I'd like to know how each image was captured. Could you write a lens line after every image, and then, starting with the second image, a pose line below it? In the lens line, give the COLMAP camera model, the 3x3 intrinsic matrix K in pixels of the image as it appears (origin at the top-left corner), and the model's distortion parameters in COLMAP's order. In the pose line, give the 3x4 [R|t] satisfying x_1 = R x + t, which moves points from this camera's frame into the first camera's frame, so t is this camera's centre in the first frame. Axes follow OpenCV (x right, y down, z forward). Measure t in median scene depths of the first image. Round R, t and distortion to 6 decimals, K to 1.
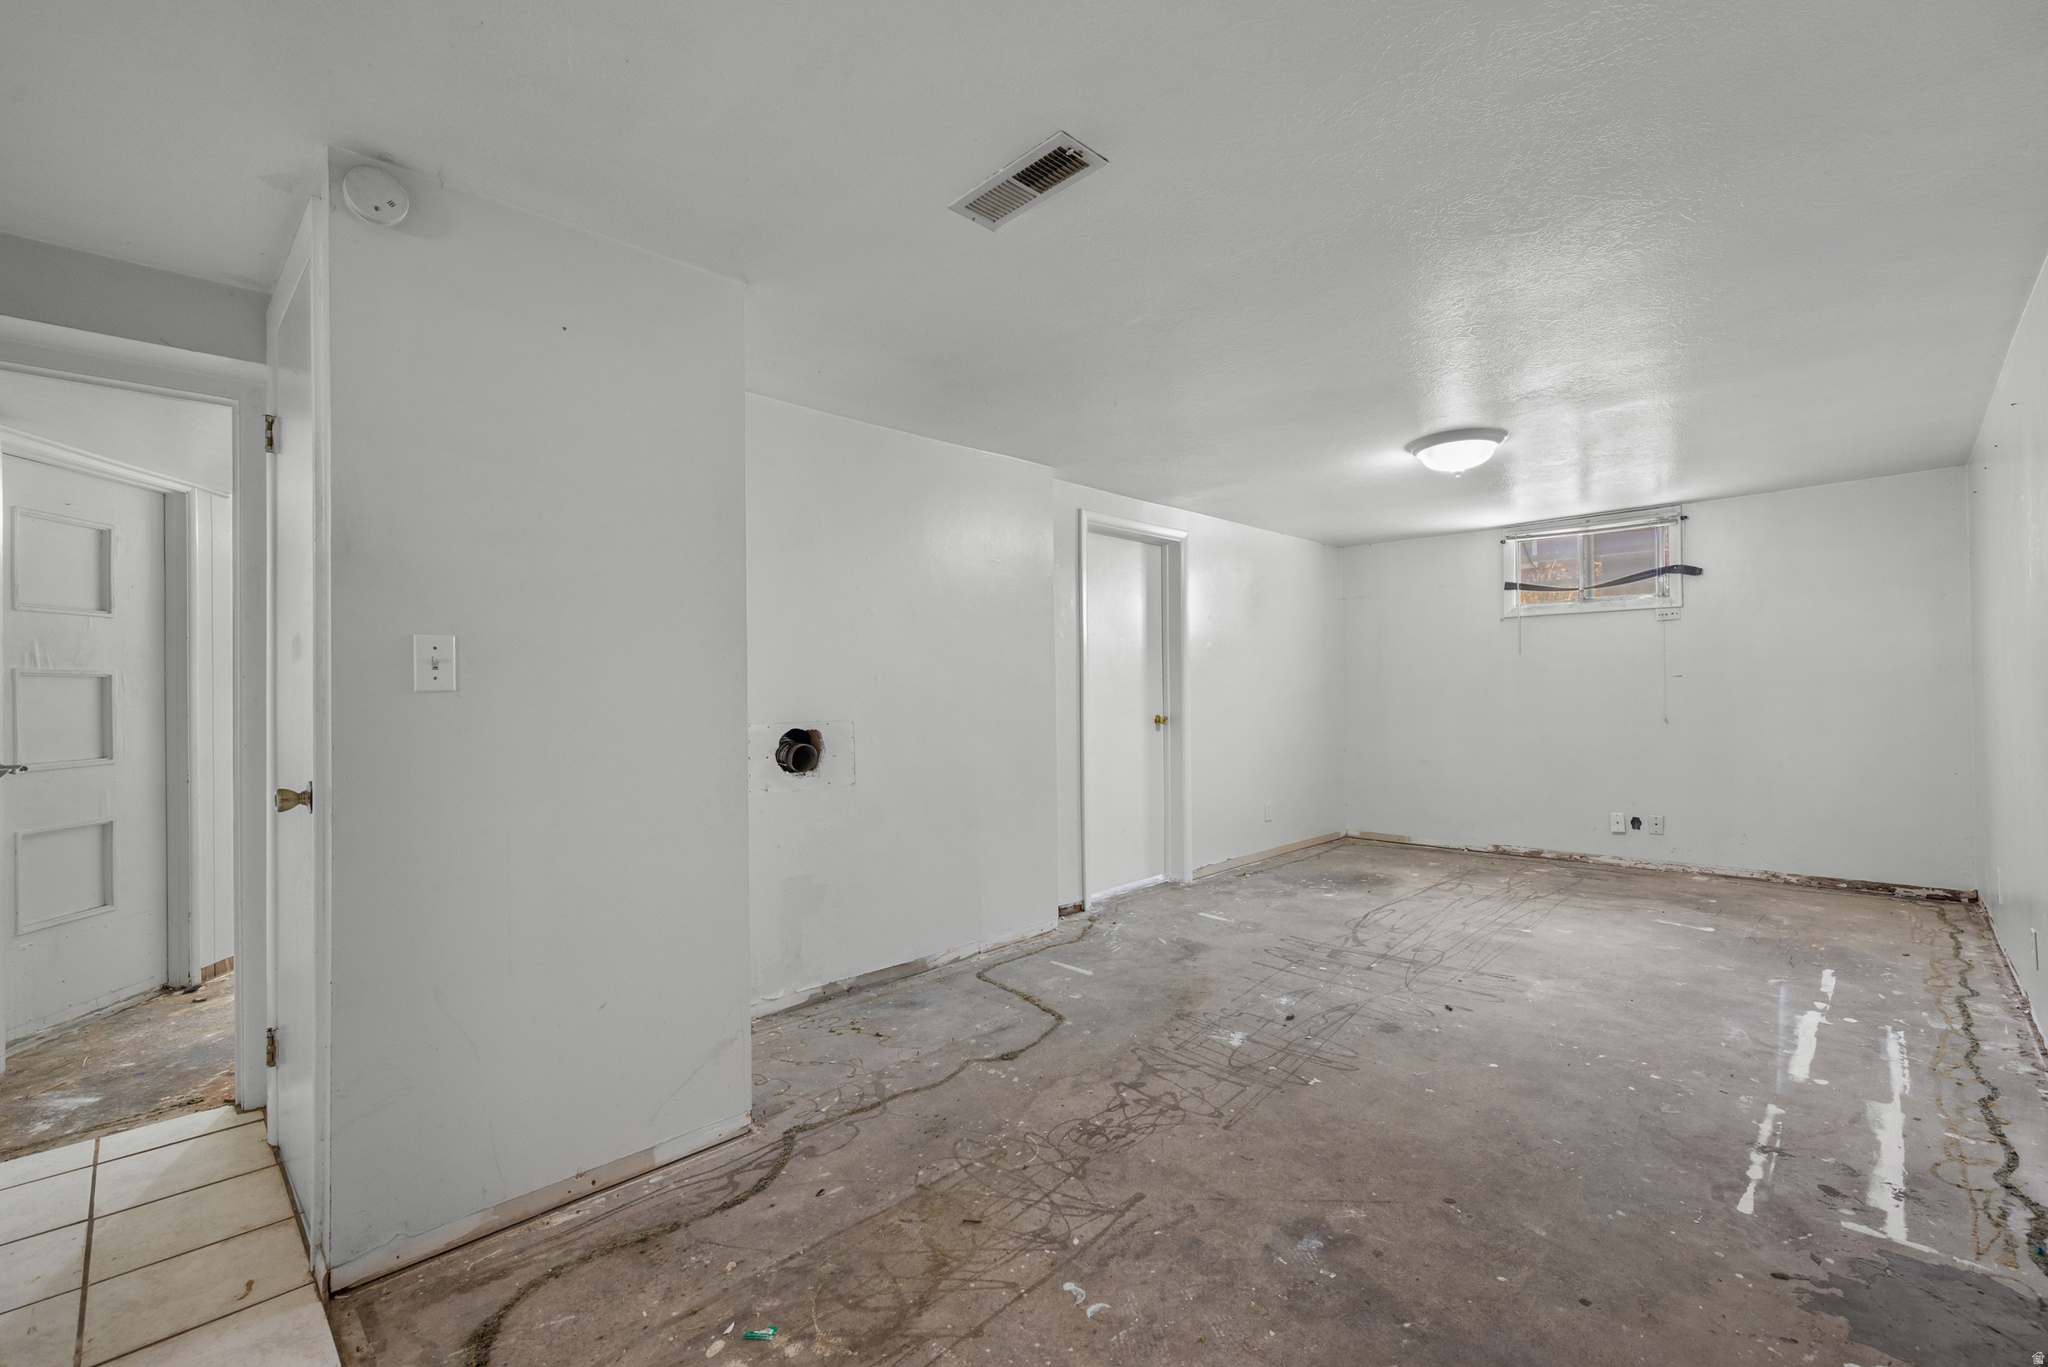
lens RADIAL K [[875.5, 0, 1028.8], [0, 875.5, 687.6], [0, 0, 1]] dist [0.004224, 0.000103]
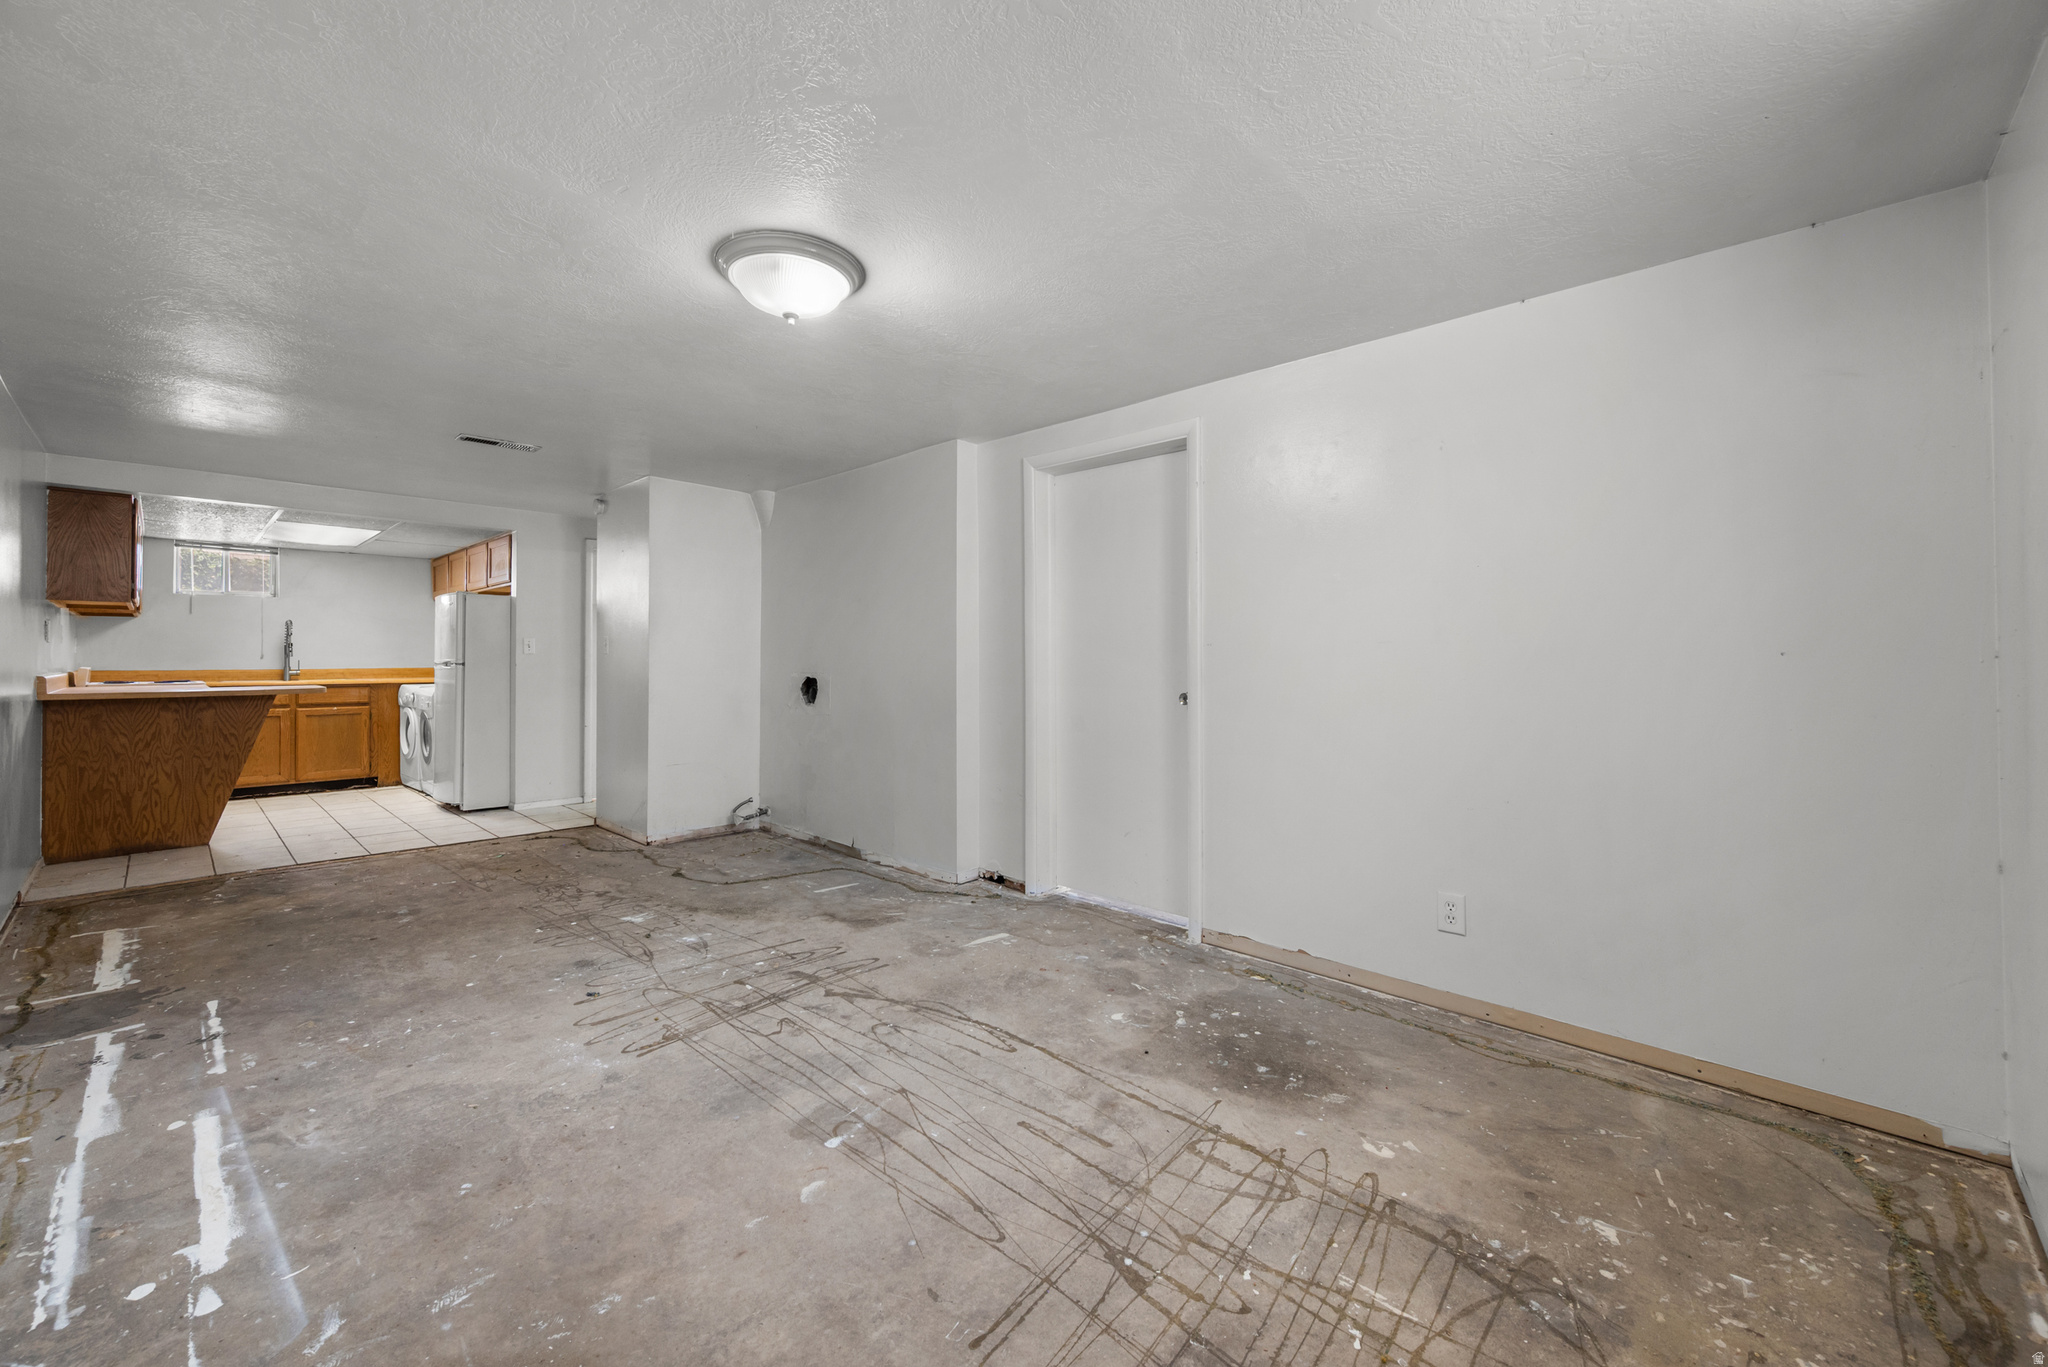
lens RADIAL K [[818.1, 0, 1006.9], [0, 818.1, 646.2], [0, 0, 1]] dist [0.000814, 0.001214]
pose [[-0.000304, -0.003099, -0.999995, 1.465747], [0.006286, 0.999975, -0.003101, -0.003023], [0.999980, -0.006287, -0.000284, 1.561277]]
